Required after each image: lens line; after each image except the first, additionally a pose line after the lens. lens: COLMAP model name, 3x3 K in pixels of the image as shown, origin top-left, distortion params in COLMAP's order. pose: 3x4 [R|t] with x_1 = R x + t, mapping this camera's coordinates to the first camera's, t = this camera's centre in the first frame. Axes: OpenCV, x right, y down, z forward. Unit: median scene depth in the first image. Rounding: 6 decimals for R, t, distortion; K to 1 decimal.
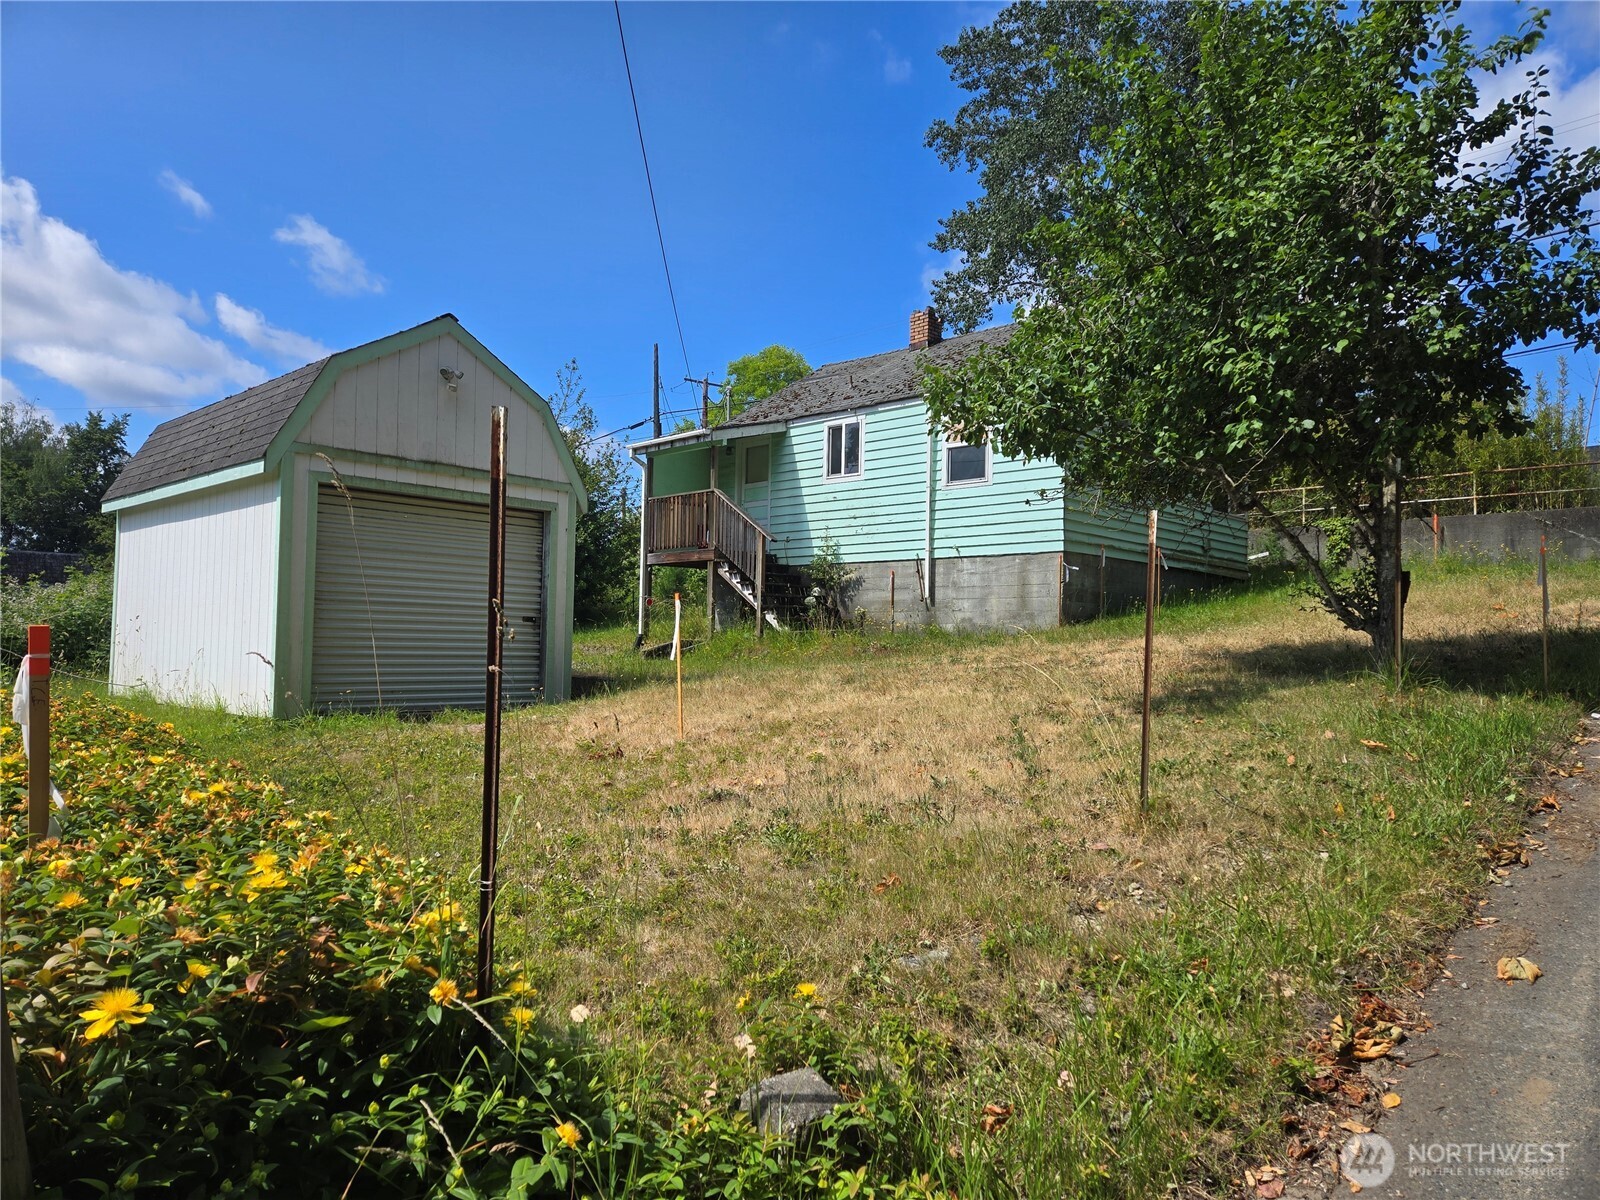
lens RADIAL K [[1066.8, 0, 800.0], [0, 1066.8, 600.0], [0, 0, 1]] dist [0.007456, 0.001056]
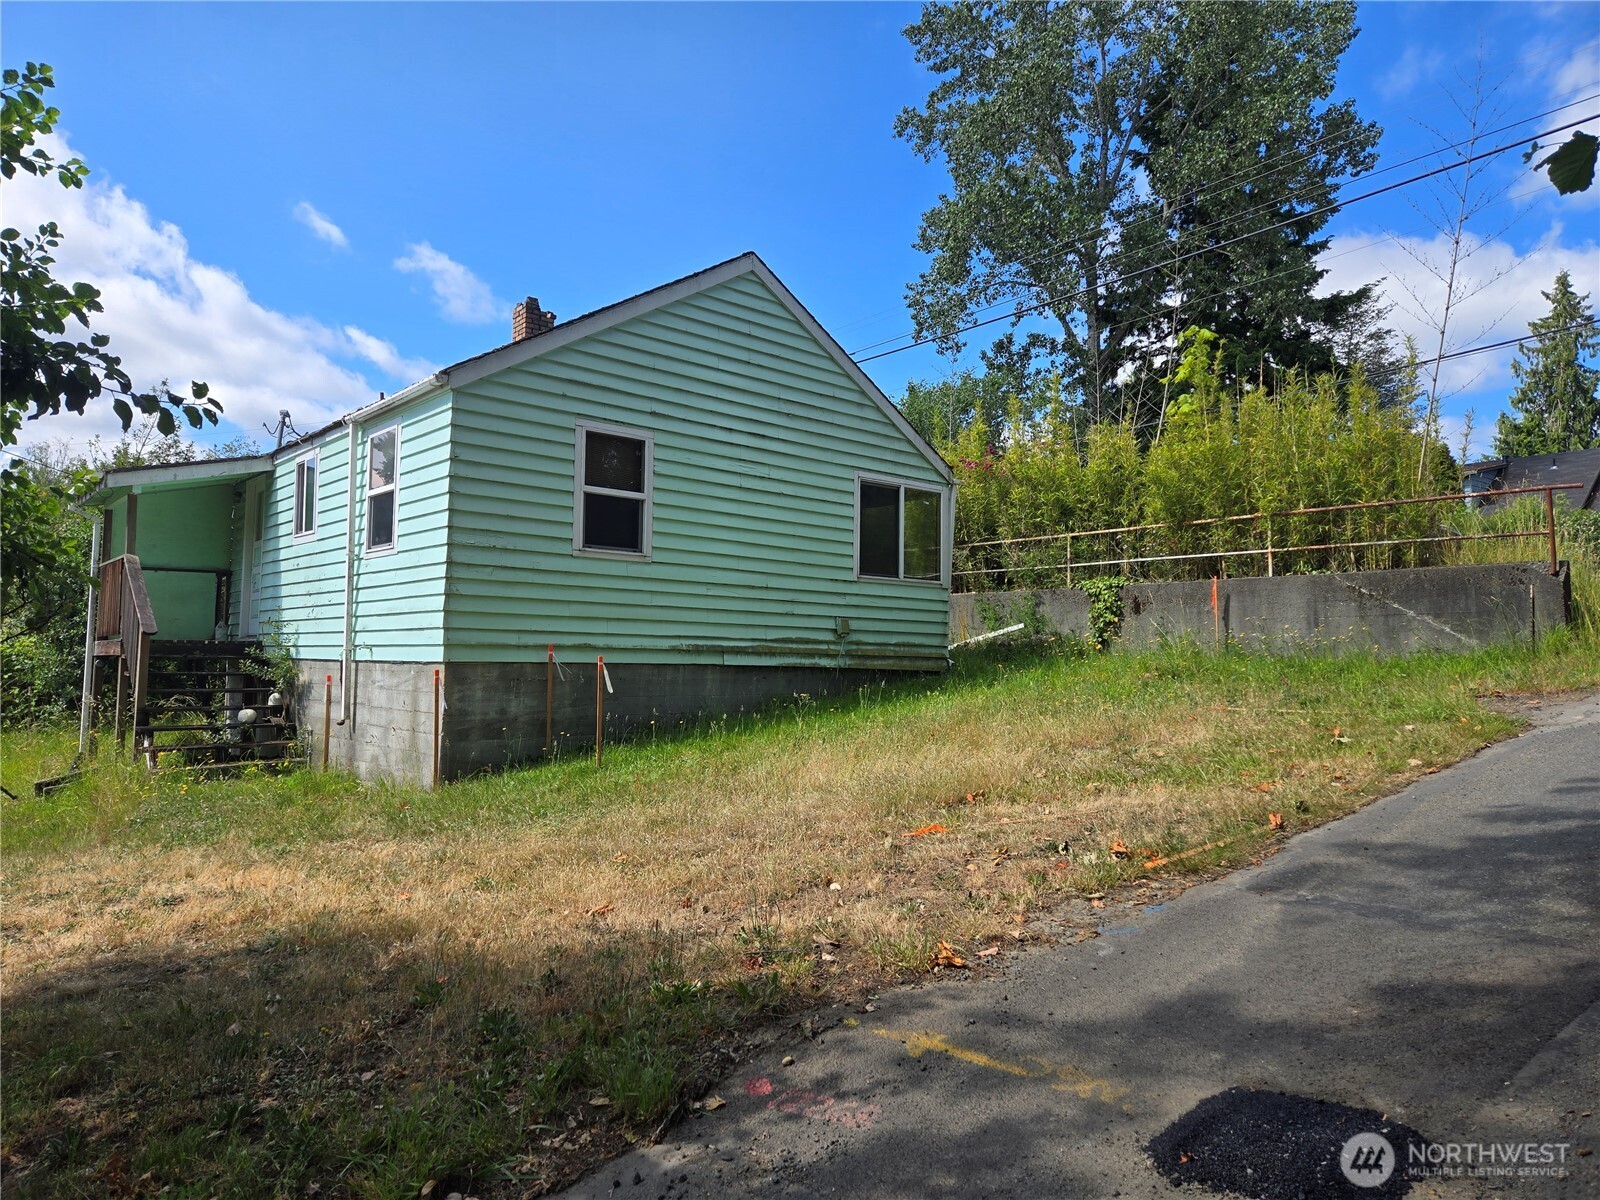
lens RADIAL K [[1075.8, 0, 800.0], [0, 1075.8, 600.0], [0, 0, 1]] dist [-0.004523, -0.001315]
pose [[0.995597, -0.006189, -0.093527, 0.410701], [0.004637, 0.999848, -0.016799, -0.056575], [0.093617, 0.016292, 0.995475, 0.310484]]
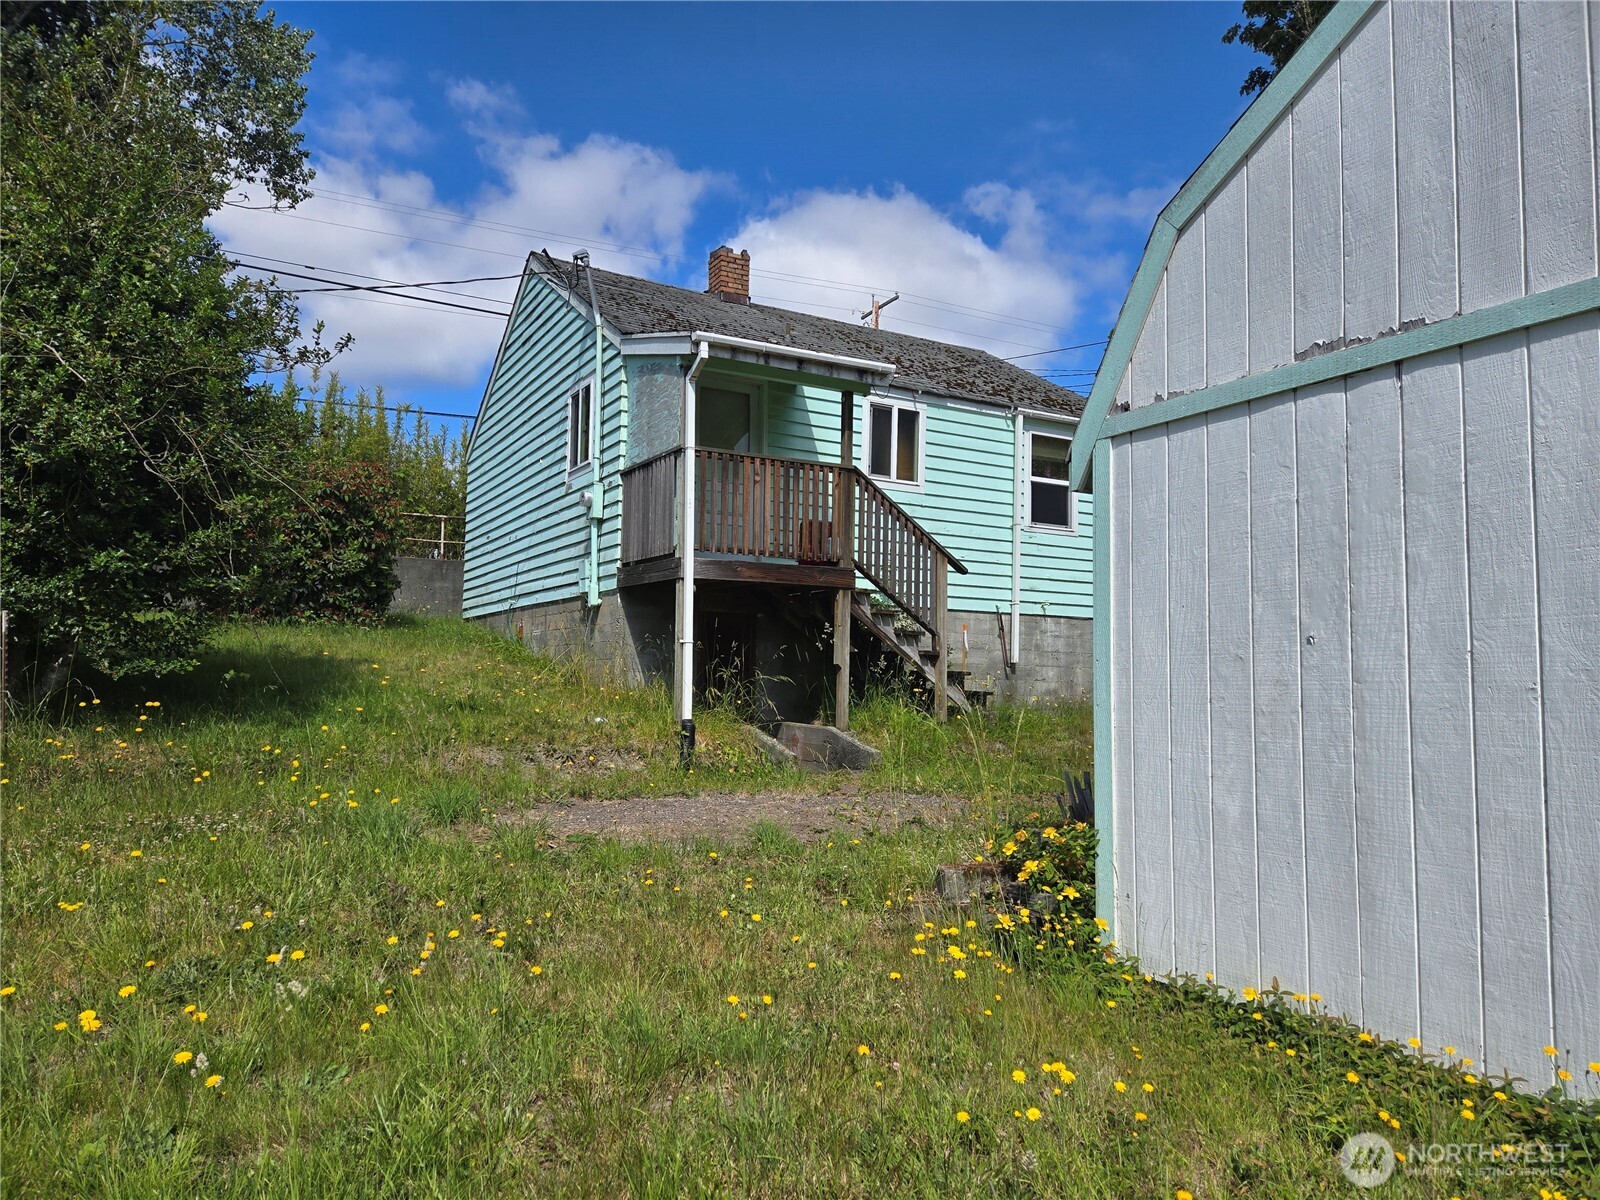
lens RADIAL K [[1066.8, 0, 800.0], [0, 1066.8, 600.0], [0, 0, 1]] dist [0.007456, 0.001056]
pose [[0.304075, 0.065169, 0.950417, -0.602712], [-0.052549, 0.997286, -0.051570, 0.000394], [-0.951198, -0.034262, 0.306674, 0.800045]]
